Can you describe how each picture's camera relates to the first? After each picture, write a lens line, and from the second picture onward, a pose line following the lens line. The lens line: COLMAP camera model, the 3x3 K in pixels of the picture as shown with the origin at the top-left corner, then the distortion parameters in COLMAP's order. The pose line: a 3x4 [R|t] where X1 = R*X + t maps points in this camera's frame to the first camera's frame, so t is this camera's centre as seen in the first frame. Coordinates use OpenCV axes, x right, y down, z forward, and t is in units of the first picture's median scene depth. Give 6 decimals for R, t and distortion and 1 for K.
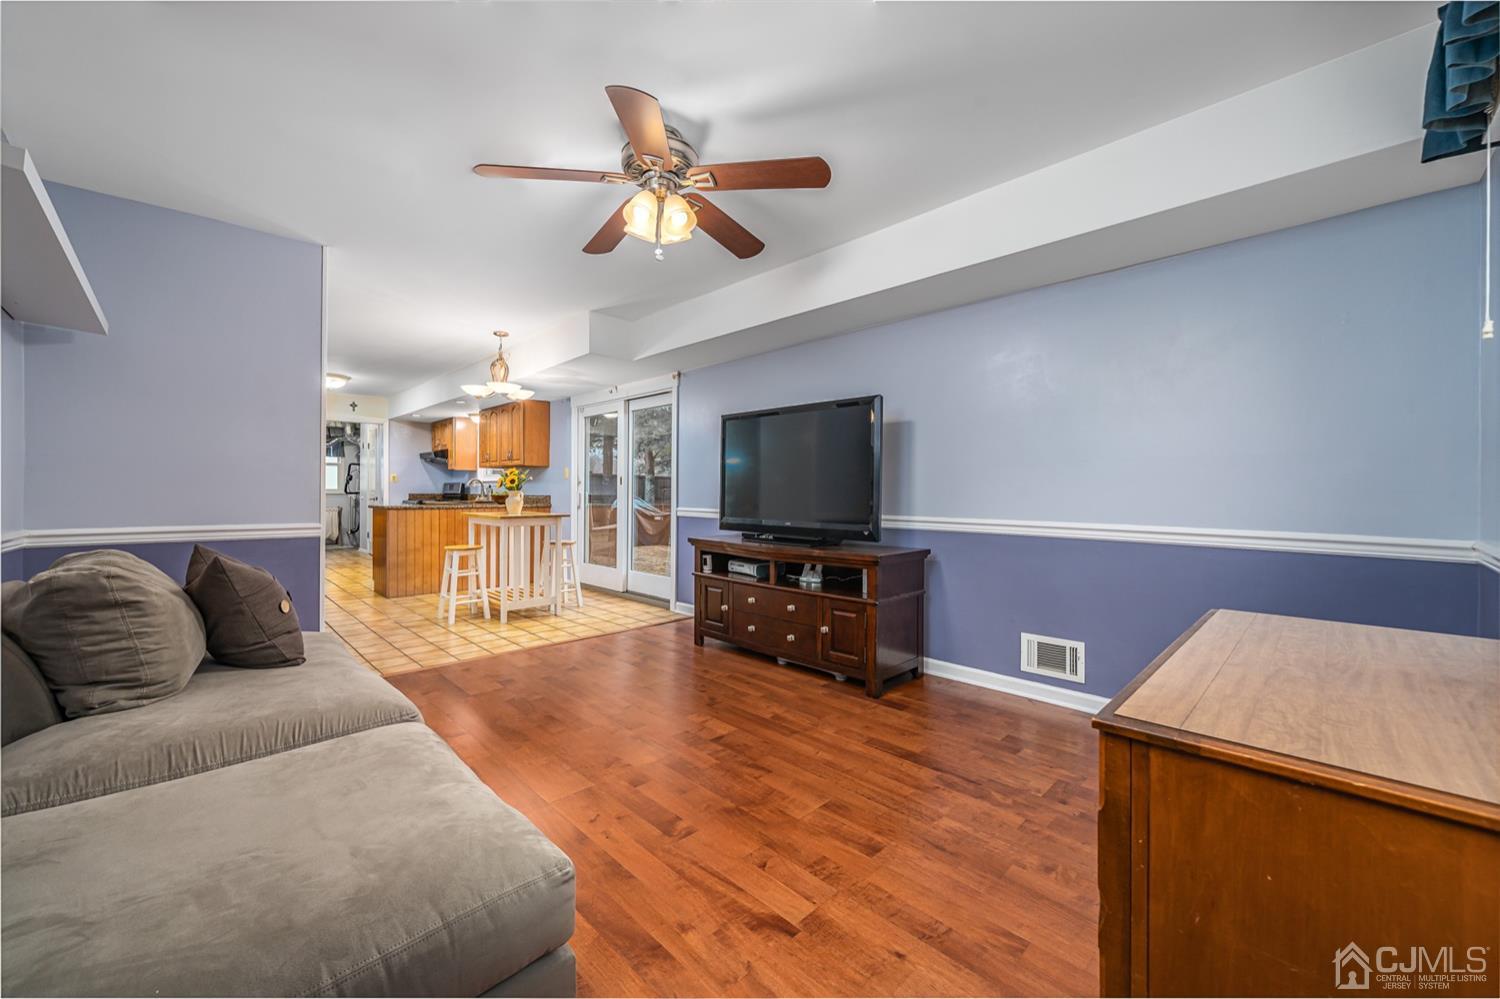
lens RADIAL K [[589.0, 0, 753.5], [0, 589.0, 485.7], [0, 0, 1]] dist [0.001260, 0.000174]
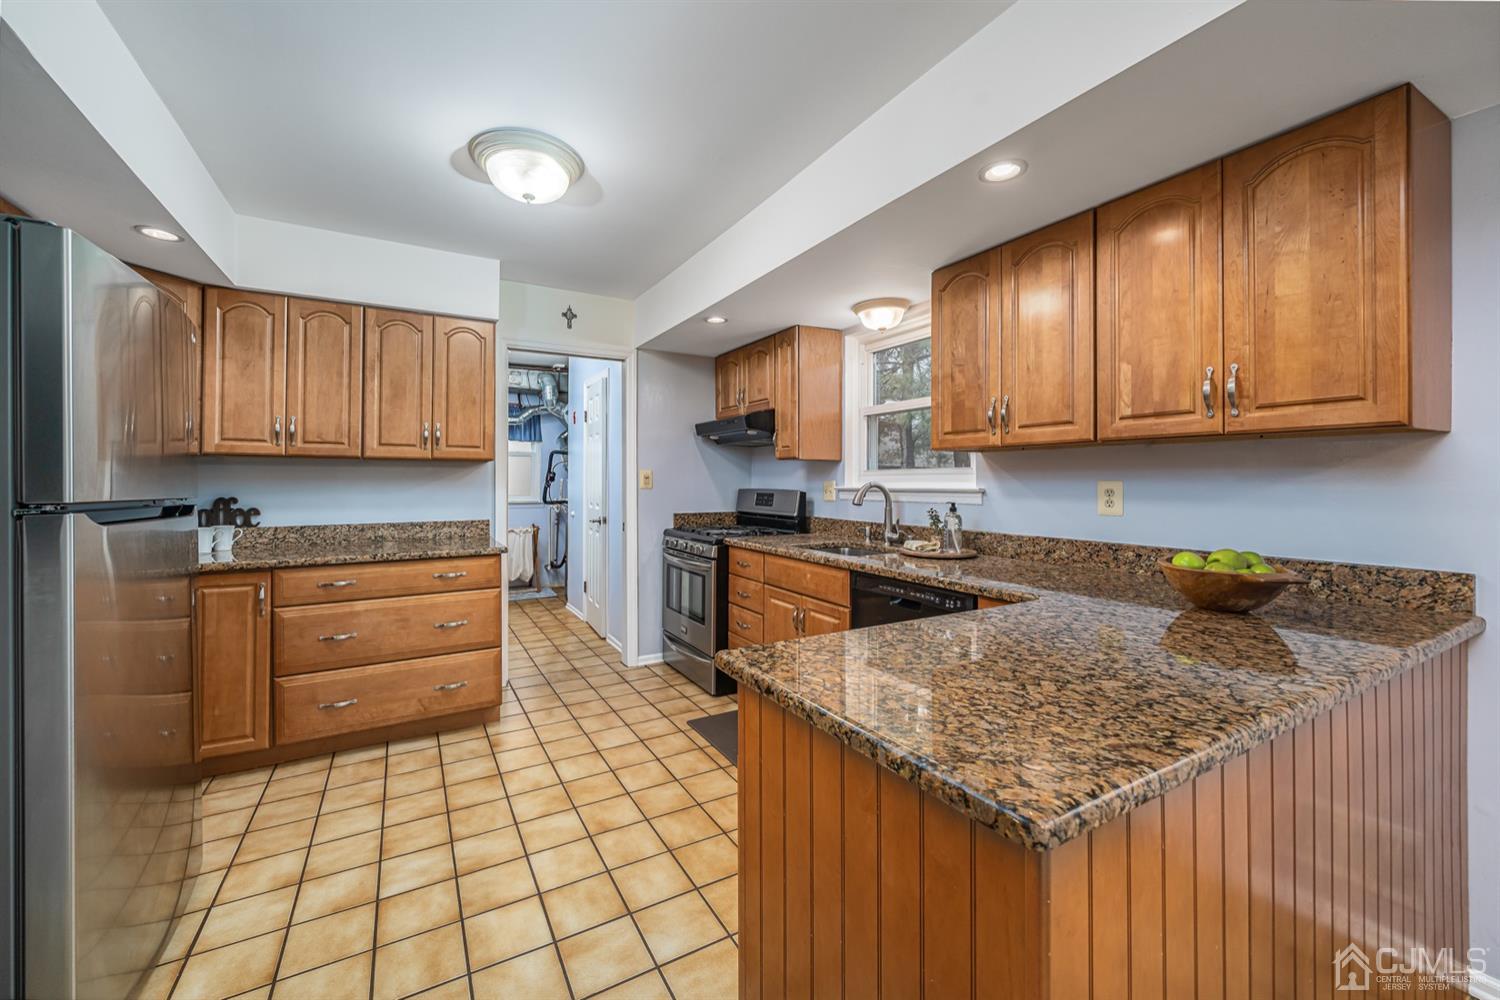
lens RADIAL K [[598.6, 0, 747.1], [0, 598.6, 471.0], [0, 0, 1]] dist [0.000384, 0.000060]
pose [[0.966954, -0.008342, -0.254815, -0.423629], [0.006232, 0.999939, -0.009087, -0.014651], [0.254875, 0.007199, 0.966947, 0.584461]]
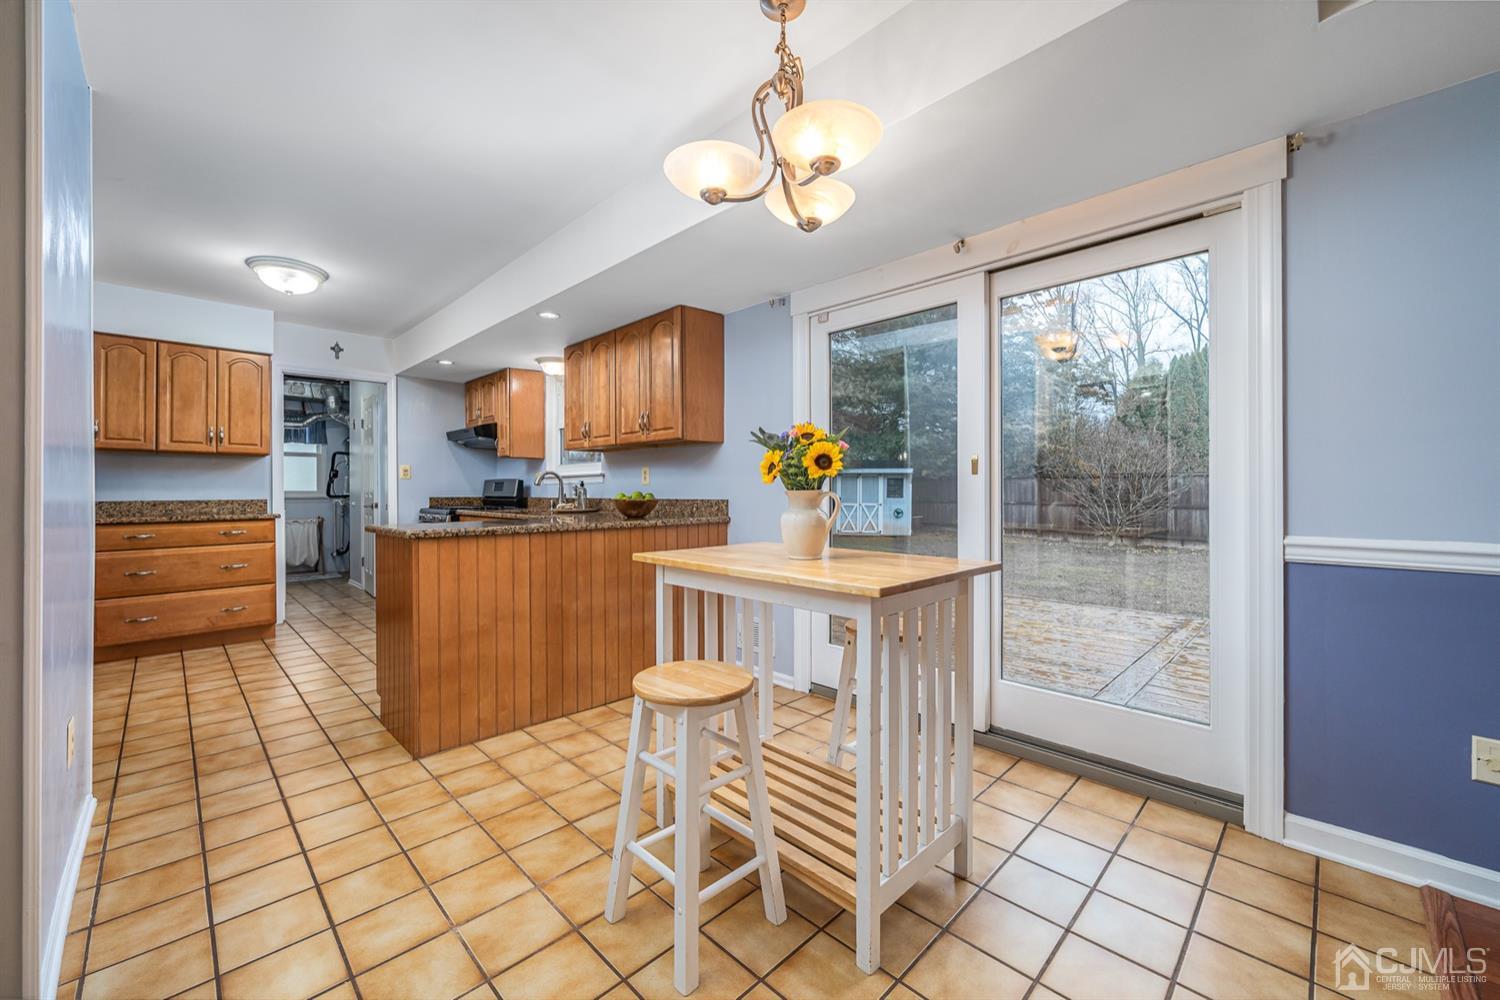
lens RADIAL K [[589.0, 0, 753.5], [0, 589.0, 486.2], [0, 0, 1]] dist [0.001260, 0.000174]
pose [[0.999930, -0.006941, 0.009583, -0.259959], [0.006924, 0.999974, 0.001861, 0.003219], [-0.009596, -0.001794, 0.999952, 0.393110]]
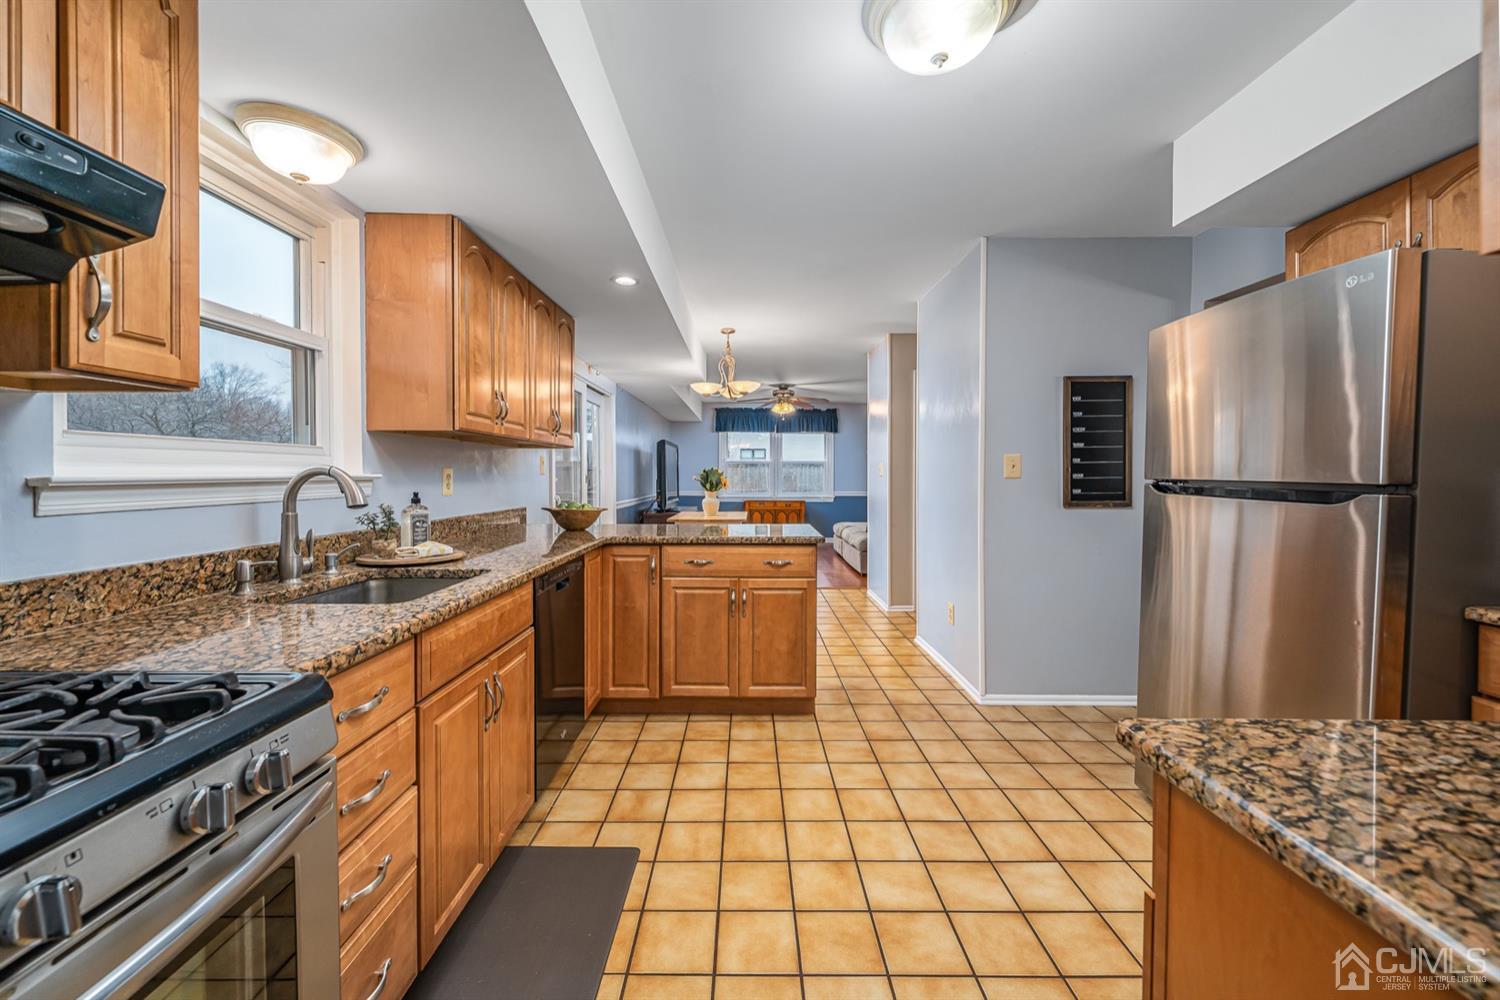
lens RADIAL K [[589.0, 0, 753.5], [0, 589.0, 486.2], [0, 0, 1]] dist [0.001260, 0.000174]
pose [[-0.719053, -0.013193, 0.694830, -0.660786], [-0.007559, 0.999909, 0.011163, -0.007185], [-0.694914, 0.002775, -0.719088, 0.970802]]
